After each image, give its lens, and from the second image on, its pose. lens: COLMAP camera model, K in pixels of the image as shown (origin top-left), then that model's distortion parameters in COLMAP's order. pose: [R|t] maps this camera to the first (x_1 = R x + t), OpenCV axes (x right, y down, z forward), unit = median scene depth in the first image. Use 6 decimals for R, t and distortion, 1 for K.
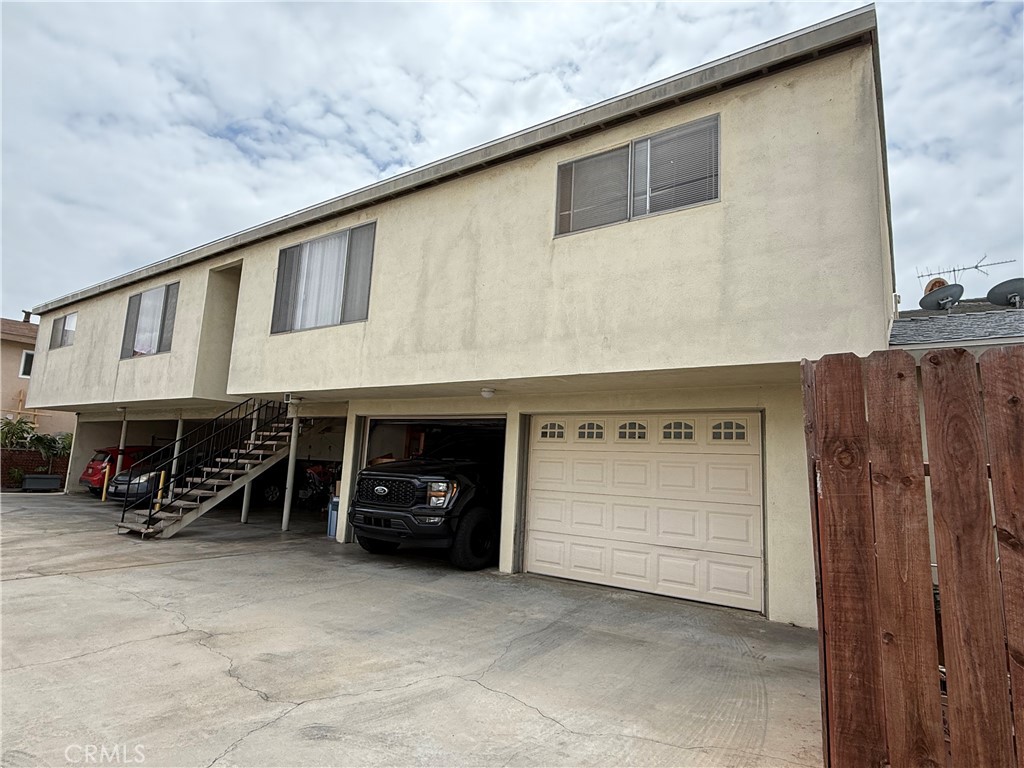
lens RADIAL K [[562.1, 0, 512.0], [0, 562.1, 384.0], [0, 0, 1]] dist [-0.001184, -0.000246]
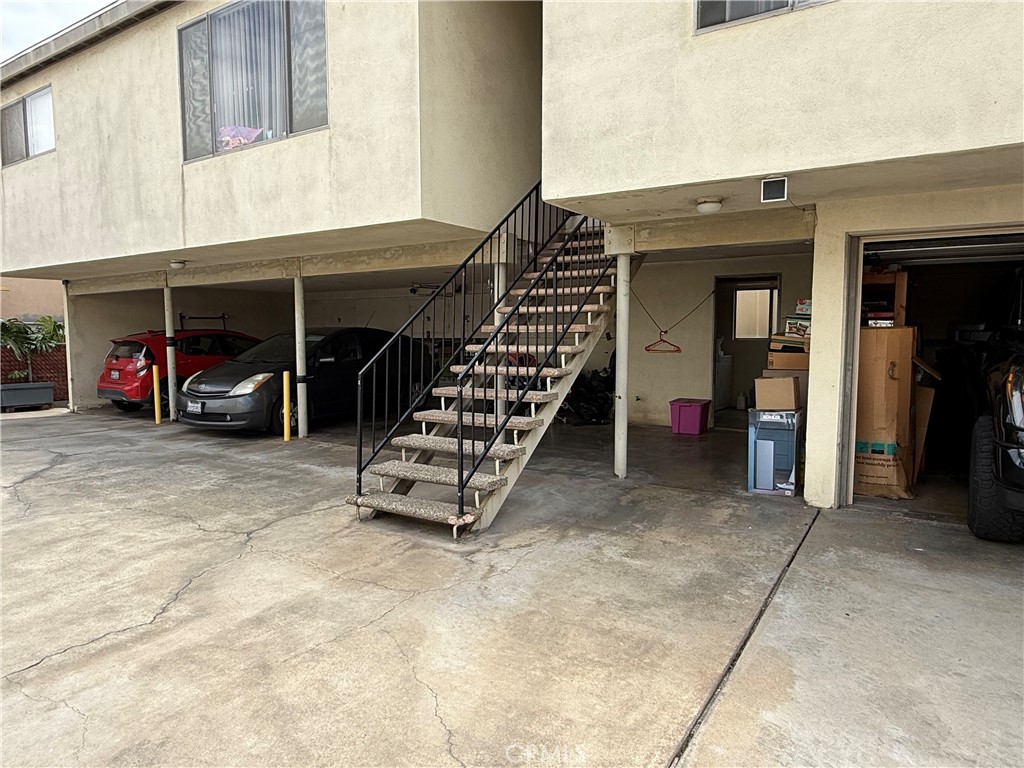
lens RADIAL K [[666.4, 0, 511.1], [0, 666.4, 390.0], [0, 0, 1]] dist [0.004909, -0.001242]
pose [[0.998629, -0.050104, 0.015143, -0.387625], [0.045348, 0.972664, 0.227747, 0.030184], [-0.026140, -0.226748, 0.973603, 0.328046]]
